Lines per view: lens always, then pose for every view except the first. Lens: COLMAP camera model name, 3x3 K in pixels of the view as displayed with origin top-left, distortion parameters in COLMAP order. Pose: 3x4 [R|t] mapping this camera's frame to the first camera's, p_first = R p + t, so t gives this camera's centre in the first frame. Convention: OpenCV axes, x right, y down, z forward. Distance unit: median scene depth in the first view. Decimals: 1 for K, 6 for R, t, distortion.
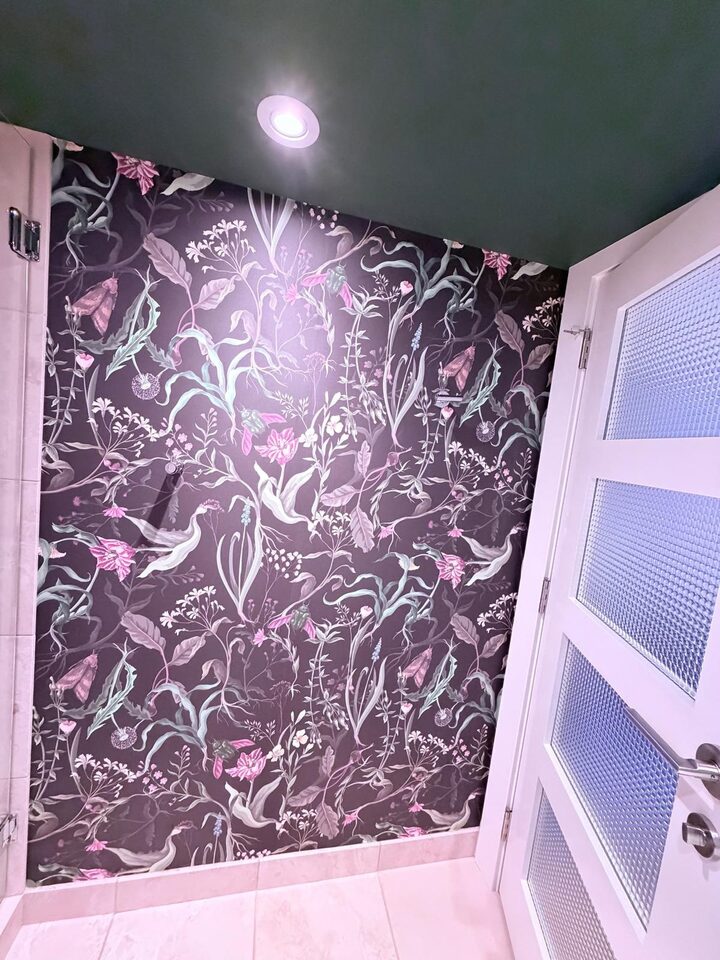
lens RADIAL K [[376.6, 0, 366.0], [0, 376.6, 472.2], [0, 0, 1]] dist [-0.000437, -0.000446]
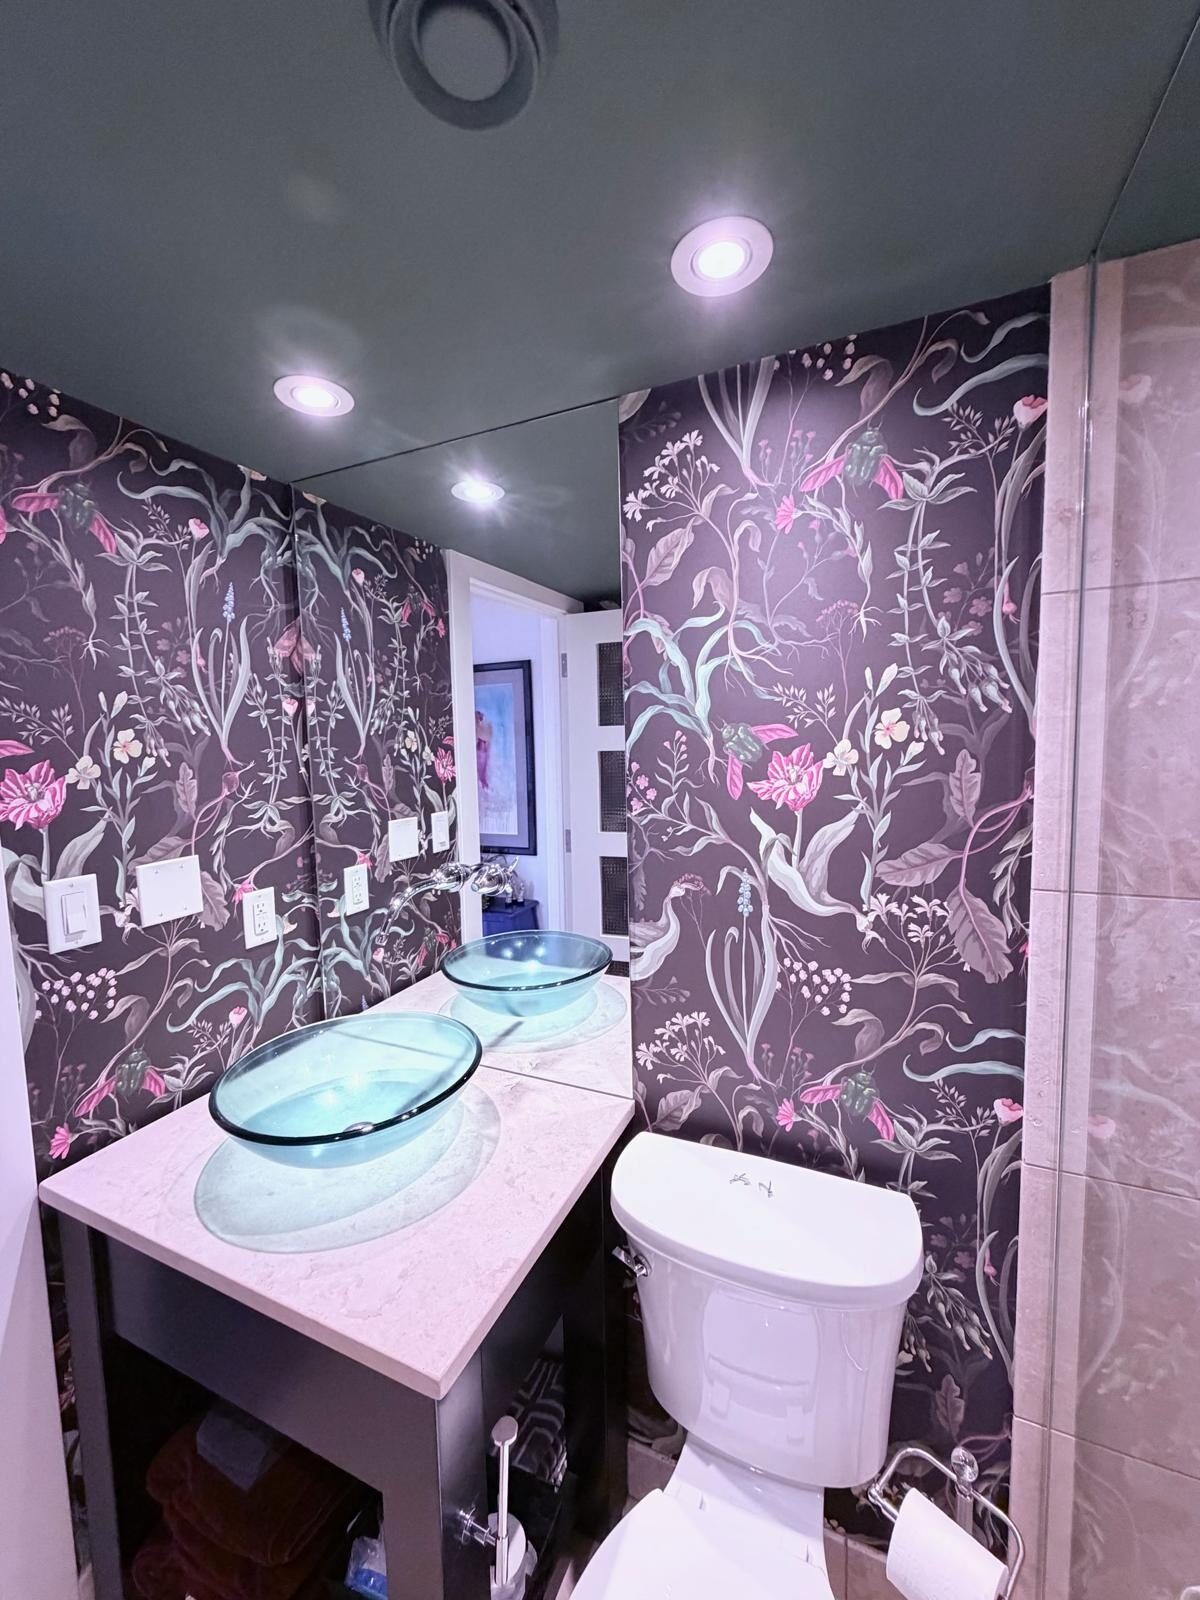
lens RADIAL K [[637.2, 0, 597.1], [0, 637.2, 805.3], [0, 0, 1]] dist [0.000940, 0.000127]
pose [[0.775901, -0.076822, -0.626159, 0.146703], [0.051905, 0.996966, -0.057999, 0.011656], [0.628715, 0.012501, 0.777535, 0.063281]]
